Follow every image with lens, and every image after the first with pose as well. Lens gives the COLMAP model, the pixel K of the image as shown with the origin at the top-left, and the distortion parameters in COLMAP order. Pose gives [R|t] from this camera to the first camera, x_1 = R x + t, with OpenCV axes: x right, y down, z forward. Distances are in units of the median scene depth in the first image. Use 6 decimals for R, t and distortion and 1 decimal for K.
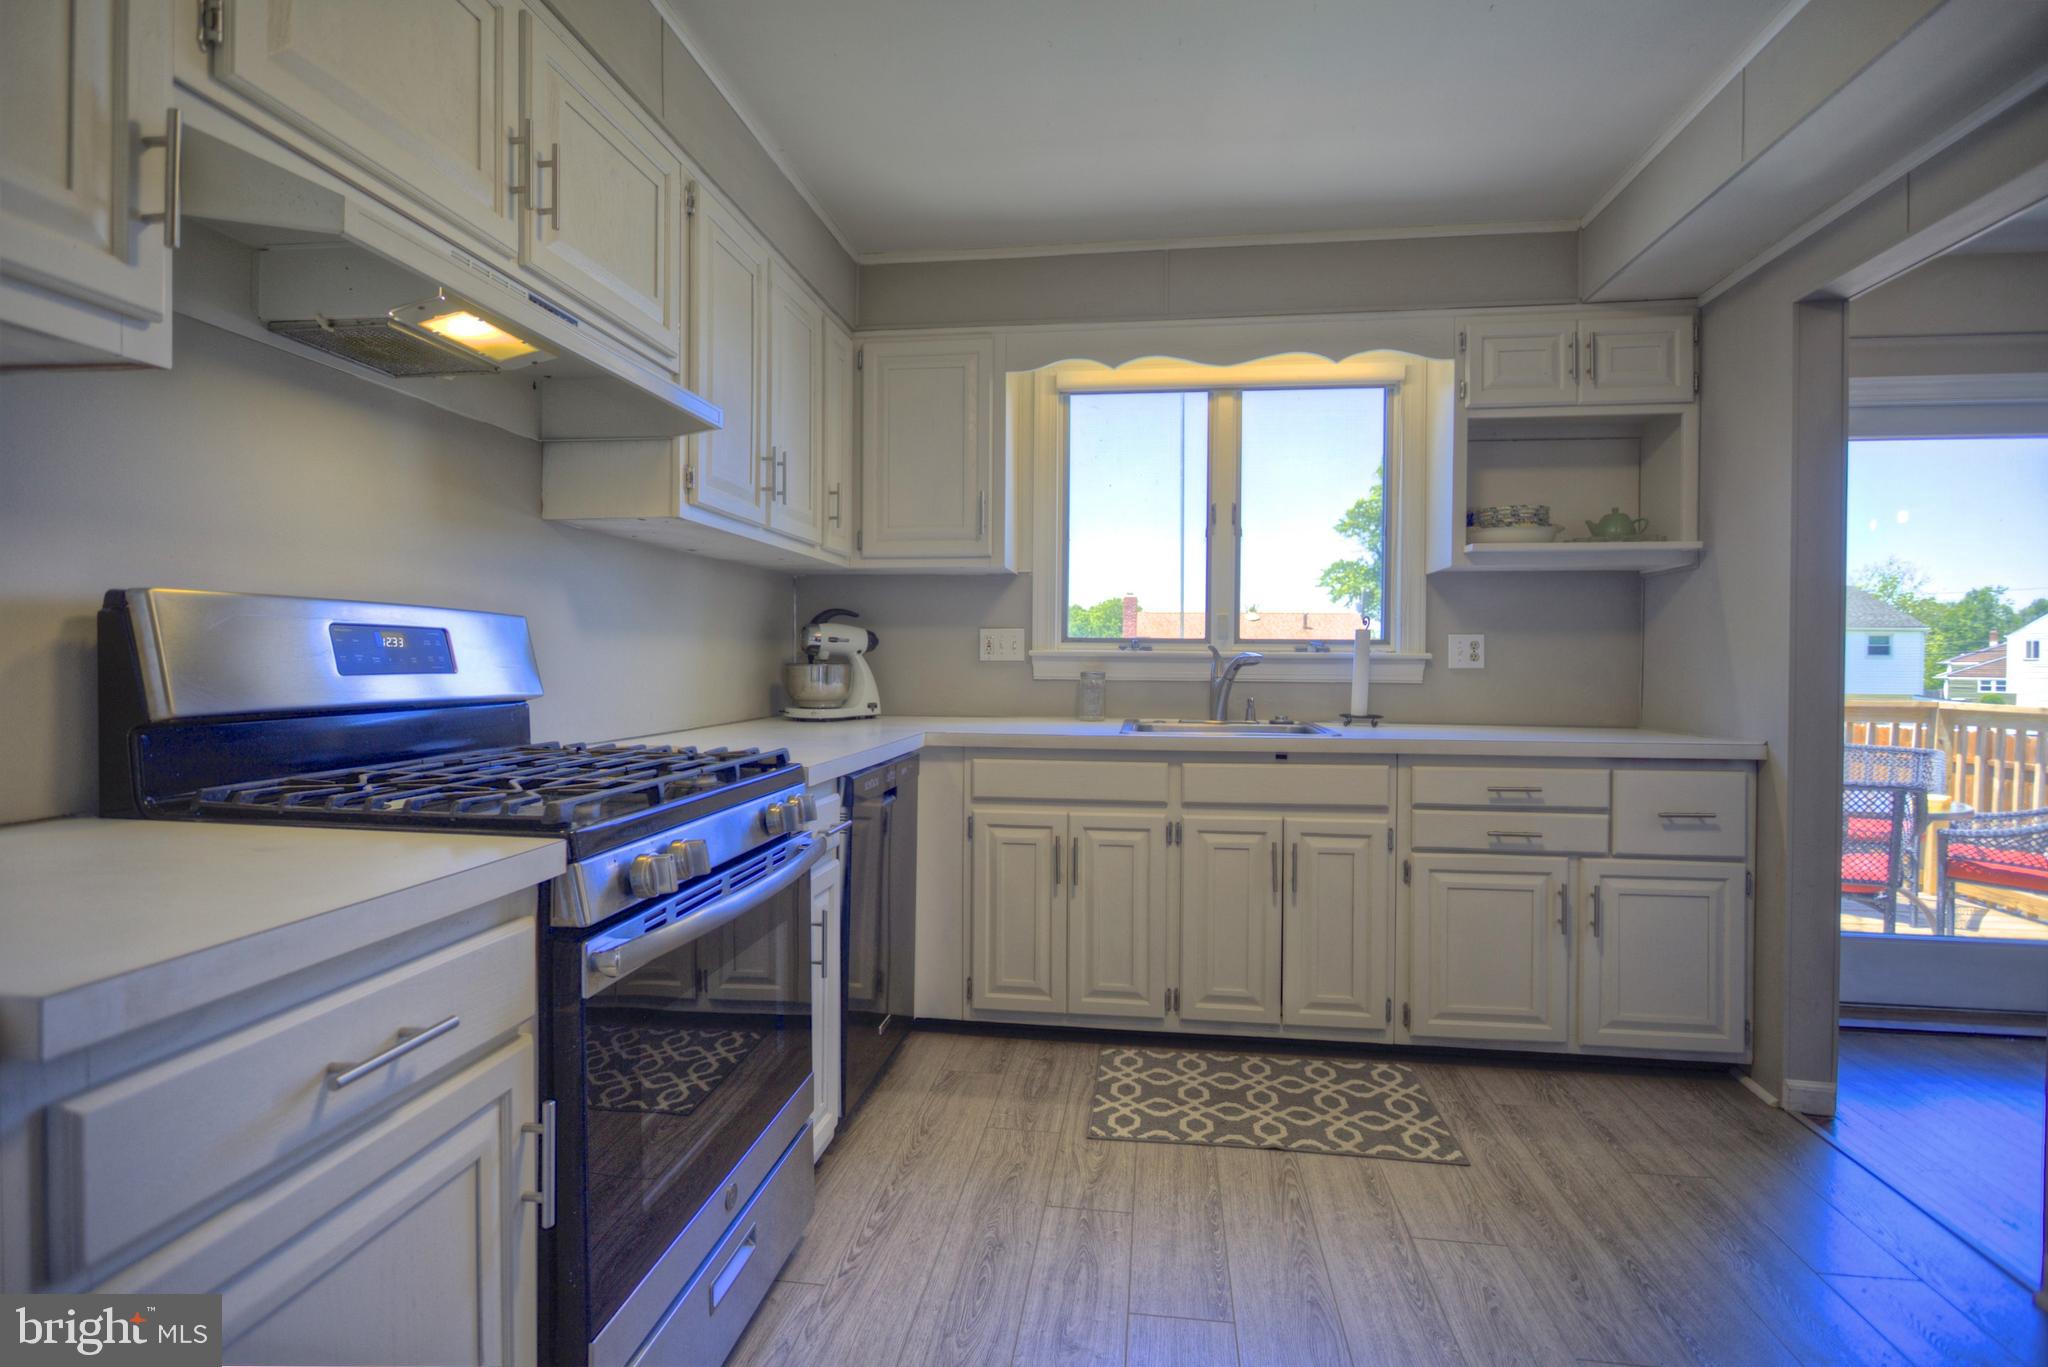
lens RADIAL K [[973.0, 0, 1025.9], [0, 973.0, 672.3], [0, 0, 1]] dist [-0.016334, 0.006176]
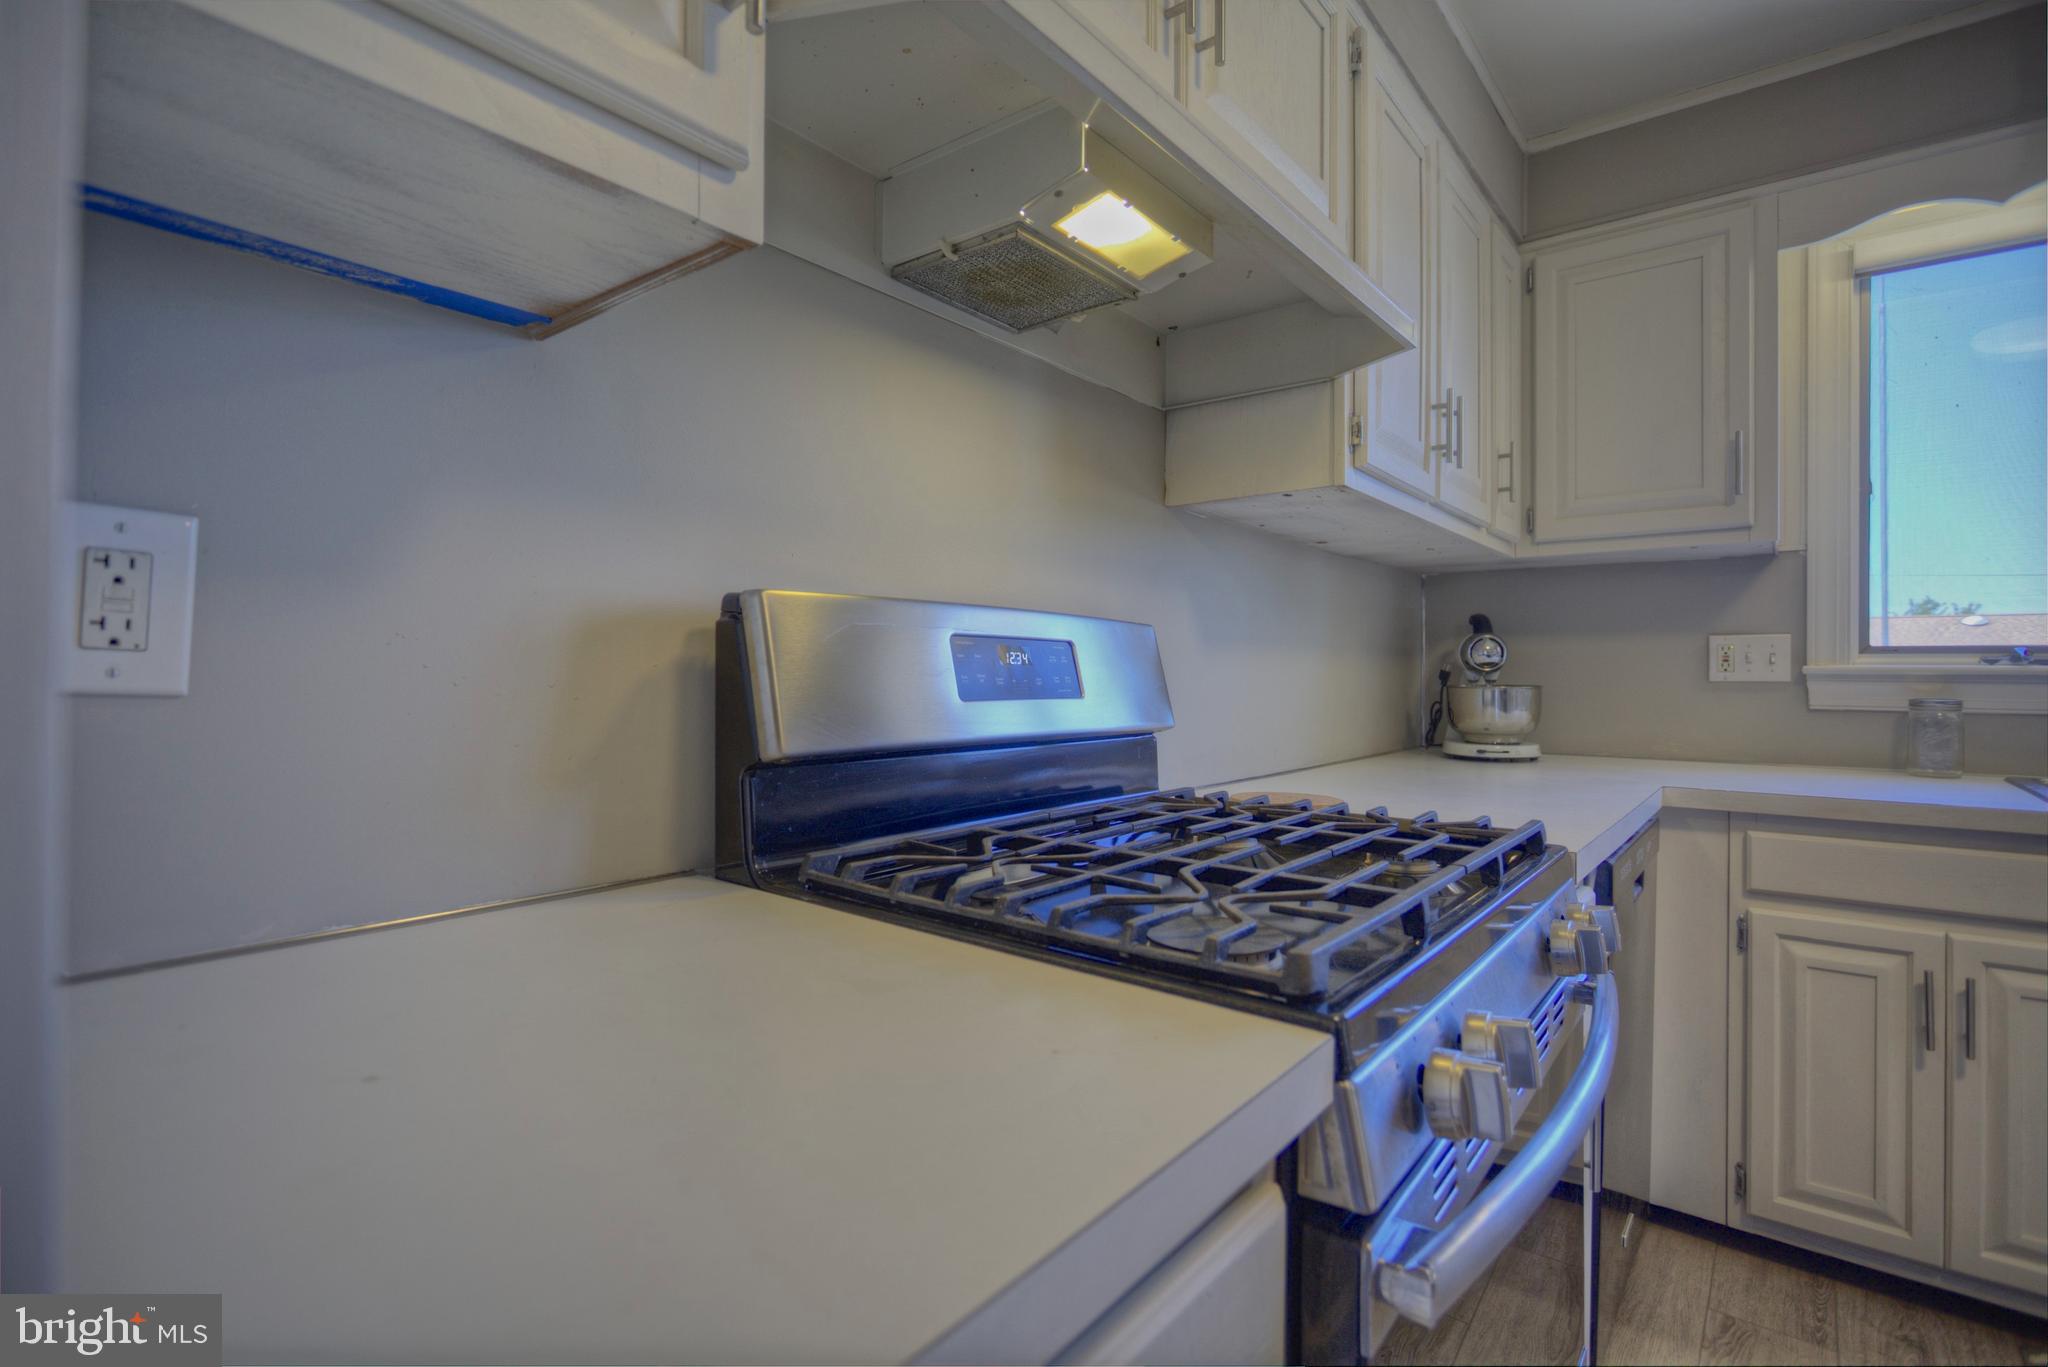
lens RADIAL K [[973.0, 0, 1012.2], [0, 973.0, 673.6], [0, 0, 1]] dist [-0.016334, 0.006176]
pose [[0.850619, -0.002749, -0.525775, -0.183887], [-0.006876, 0.999843, -0.016351, -0.004594], [0.525738, 0.017524, 0.850466, 0.248469]]
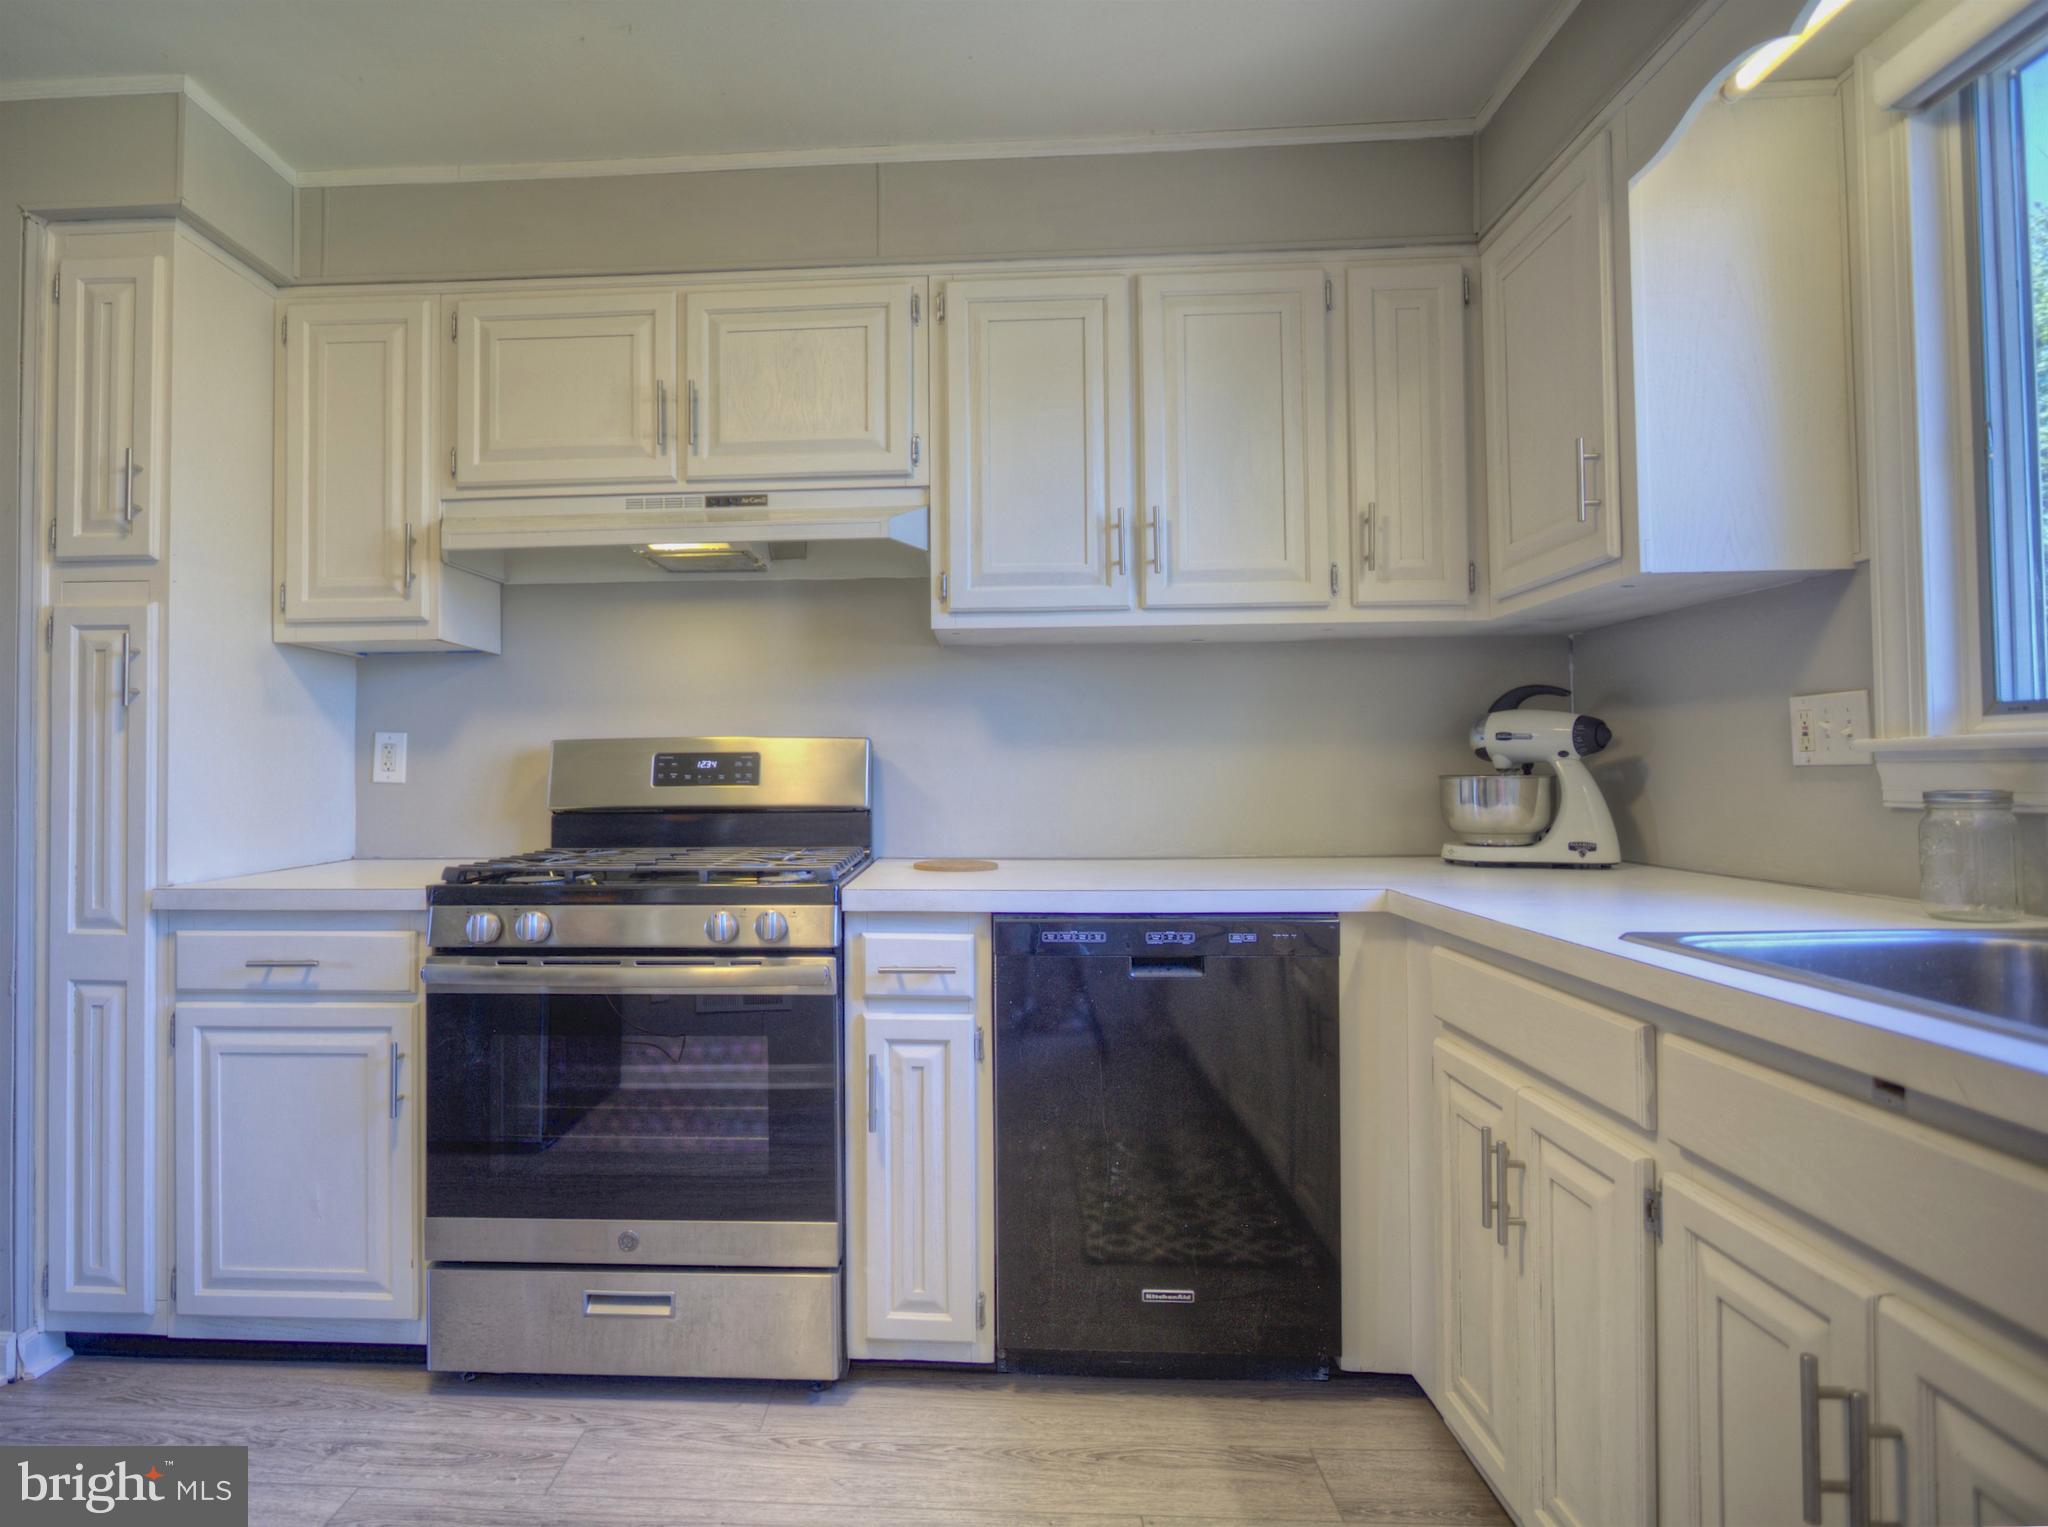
lens RADIAL K [[1170.2, 0, 1018.5], [0, 1170.2, 759.8], [0, 0, 1]] dist [-0.007667, -0.000679]
pose [[0.065127, -0.023613, -0.997598, 0.826838], [-0.004976, 0.999700, -0.023988, 0.000984], [0.997865, 0.006527, 0.064990, 1.006011]]
